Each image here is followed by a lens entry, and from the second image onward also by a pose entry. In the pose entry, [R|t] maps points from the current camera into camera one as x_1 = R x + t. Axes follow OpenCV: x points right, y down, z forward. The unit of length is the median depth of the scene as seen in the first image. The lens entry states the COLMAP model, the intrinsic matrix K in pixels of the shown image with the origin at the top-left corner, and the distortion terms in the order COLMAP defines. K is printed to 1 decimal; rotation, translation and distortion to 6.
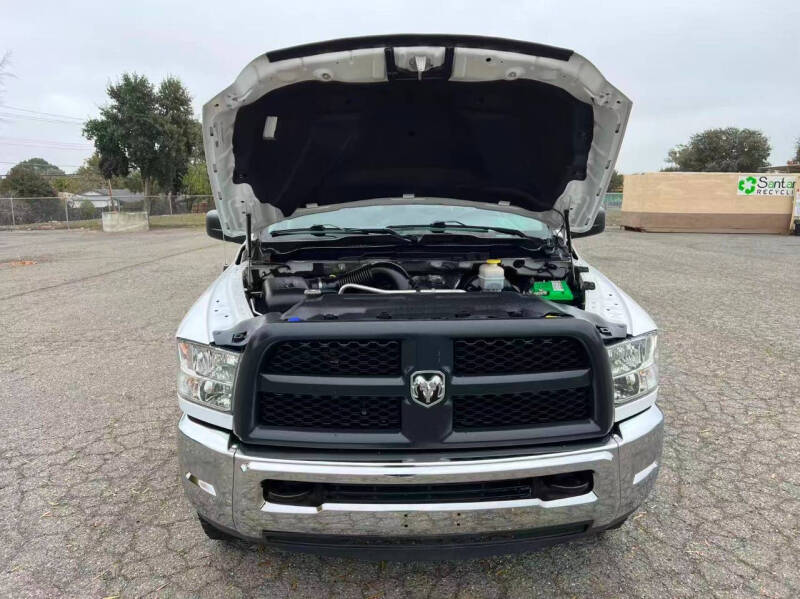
lens RADIAL K [[599.4, 0, 396.5], [0, 599.4, 304.7], [0, 0, 1]] dist [0.056870, -0.058160]
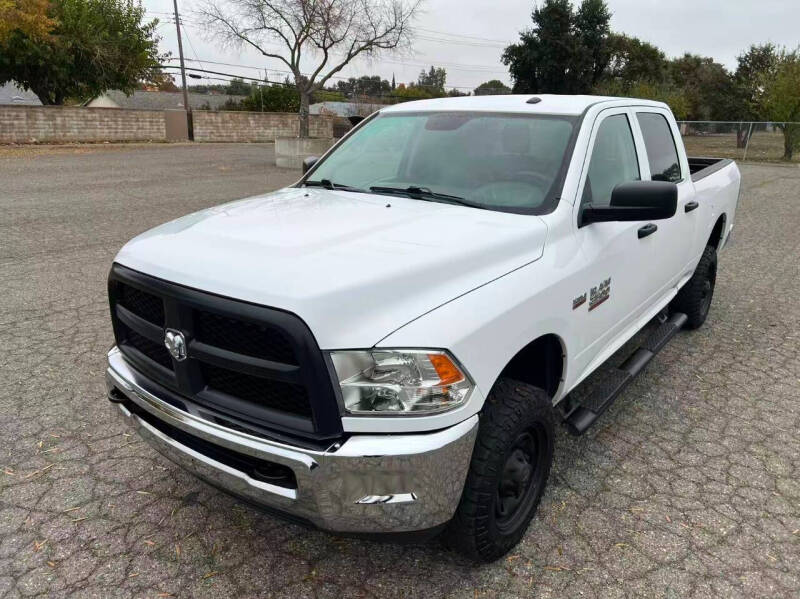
lens RADIAL K [[599.4, 0, 396.0], [0, 599.4, 298.5], [0, 0, 1]] dist [0.056870, -0.058160]
pose [[0.776477, 0.202789, -0.596624, 0.653296], [-0.134086, 0.978291, 0.158009, -0.113187], [0.615714, -0.042692, 0.786812, 0.234115]]
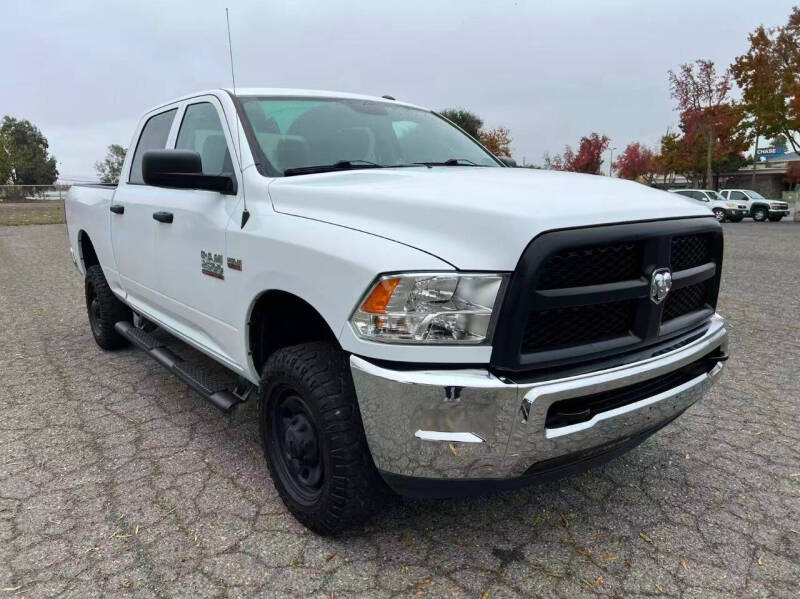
lens RADIAL K [[599.4, 0, 396.8], [0, 599.4, 306.4], [0, 0, 1]] dist [0.056870, -0.058160]
pose [[0.816459, -0.116441, 0.565540, -0.600490], [0.112406, 0.992769, 0.042125, 0.050073], [-0.566356, 0.029177, 0.823644, 0.241297]]
